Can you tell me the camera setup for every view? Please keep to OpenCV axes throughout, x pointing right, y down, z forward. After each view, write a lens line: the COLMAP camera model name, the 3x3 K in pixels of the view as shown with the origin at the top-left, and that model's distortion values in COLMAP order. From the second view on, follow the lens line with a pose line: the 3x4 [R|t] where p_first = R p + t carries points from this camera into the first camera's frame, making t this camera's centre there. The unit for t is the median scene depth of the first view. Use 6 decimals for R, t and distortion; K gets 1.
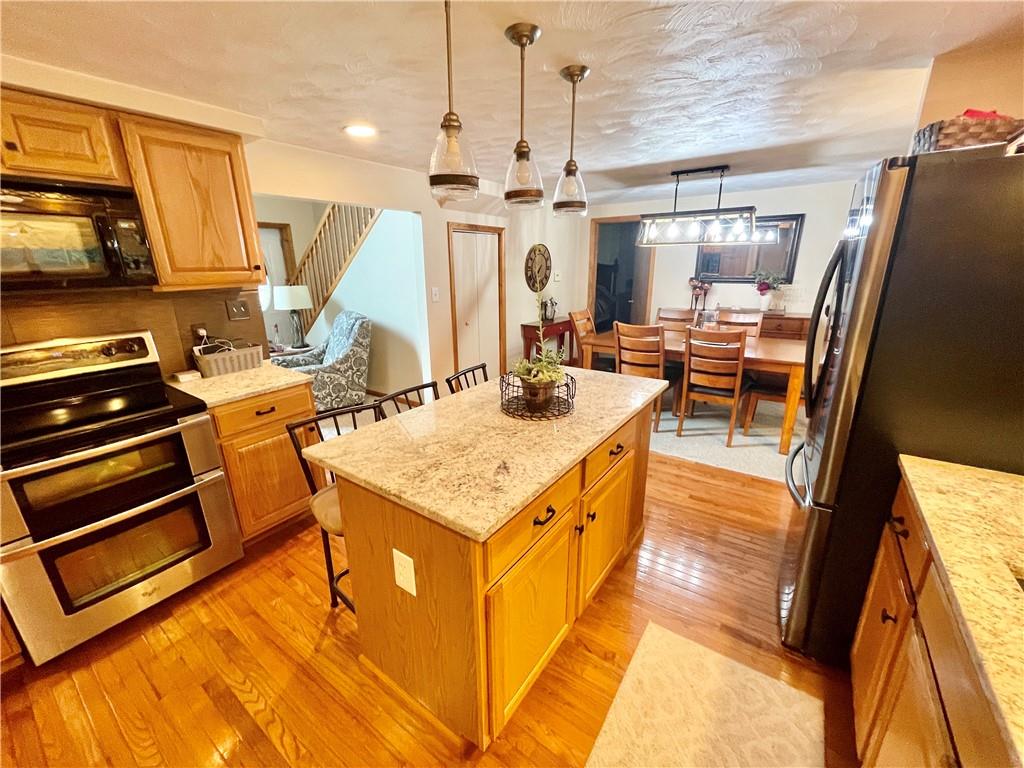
lens RADIAL K [[412.5, 0, 504.6], [0, 412.5, 387.3], [0, 0, 1]] dist [-0.004037, 0.000712]
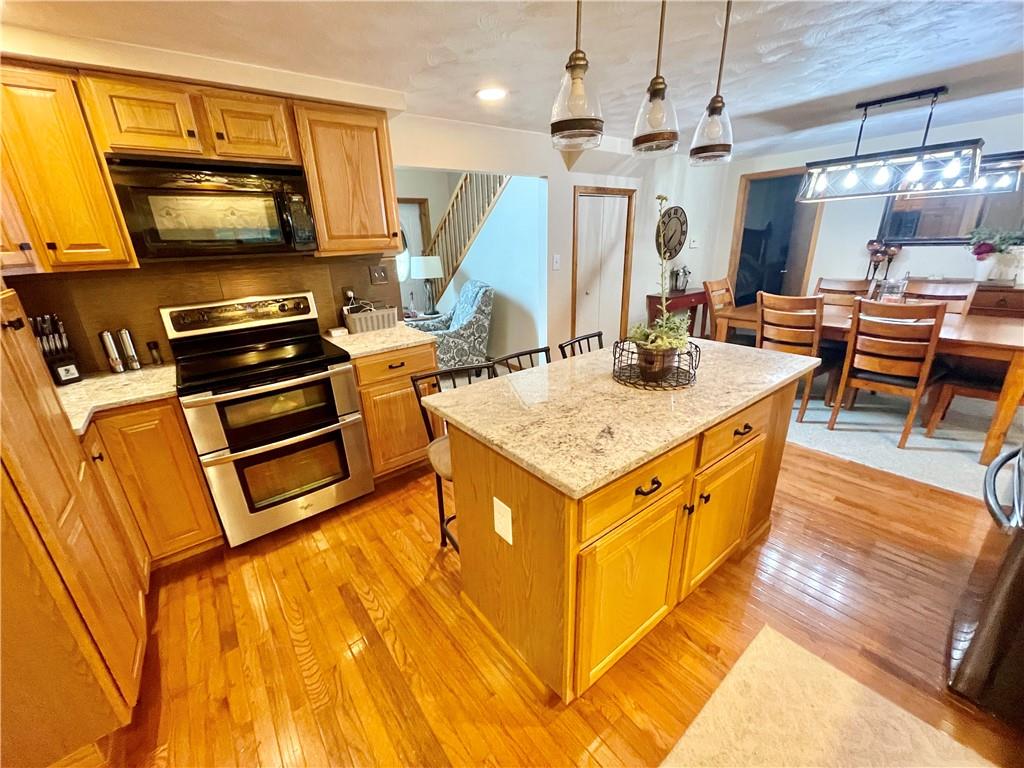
lens RADIAL K [[412.5, 0, 504.5], [0, 412.5, 387.2], [0, 0, 1]] dist [-0.004037, 0.000712]
pose [[0.957693, 0.075039, -0.277836, 0.016343], [-0.058268, 0.995972, 0.068147, 0.024932], [0.281831, -0.049075, 0.958208, 0.010276]]
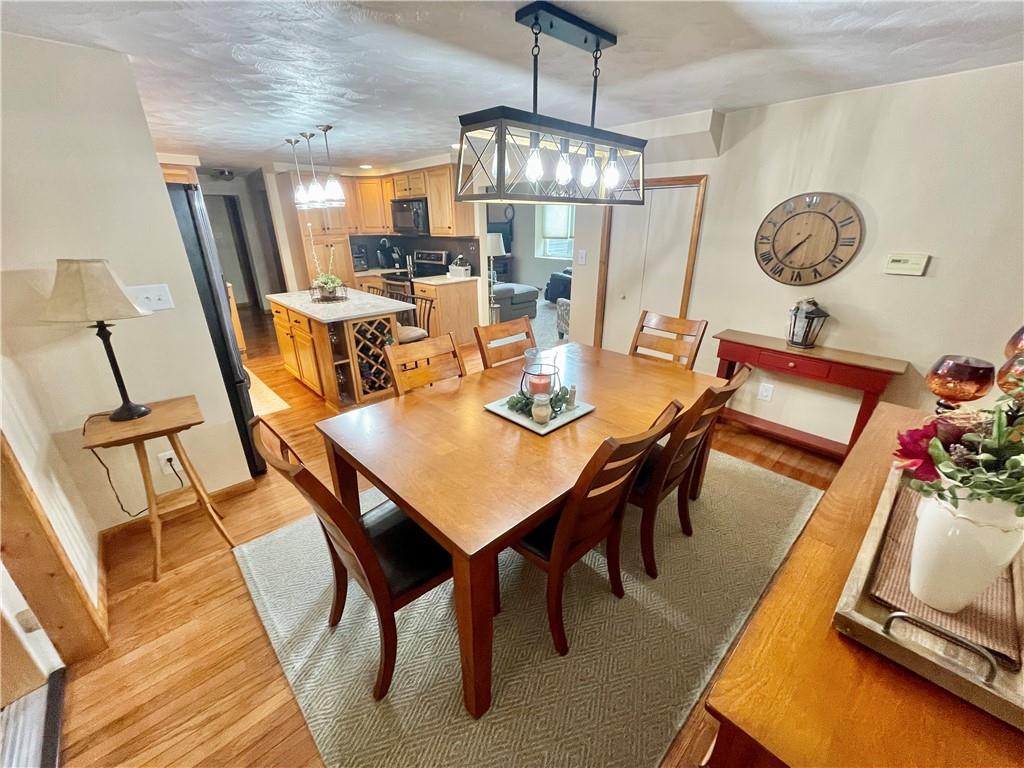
lens RADIAL K [[412.5, 0, 510.8], [0, 412.5, 386.5], [0, 0, 1]] dist [-0.004037, 0.000712]
pose [[-0.180145, 0.383233, -0.905914, 1.778641], [-0.273612, 0.865111, 0.420381, -0.633575], [0.944820, 0.323599, -0.050988, 1.888482]]
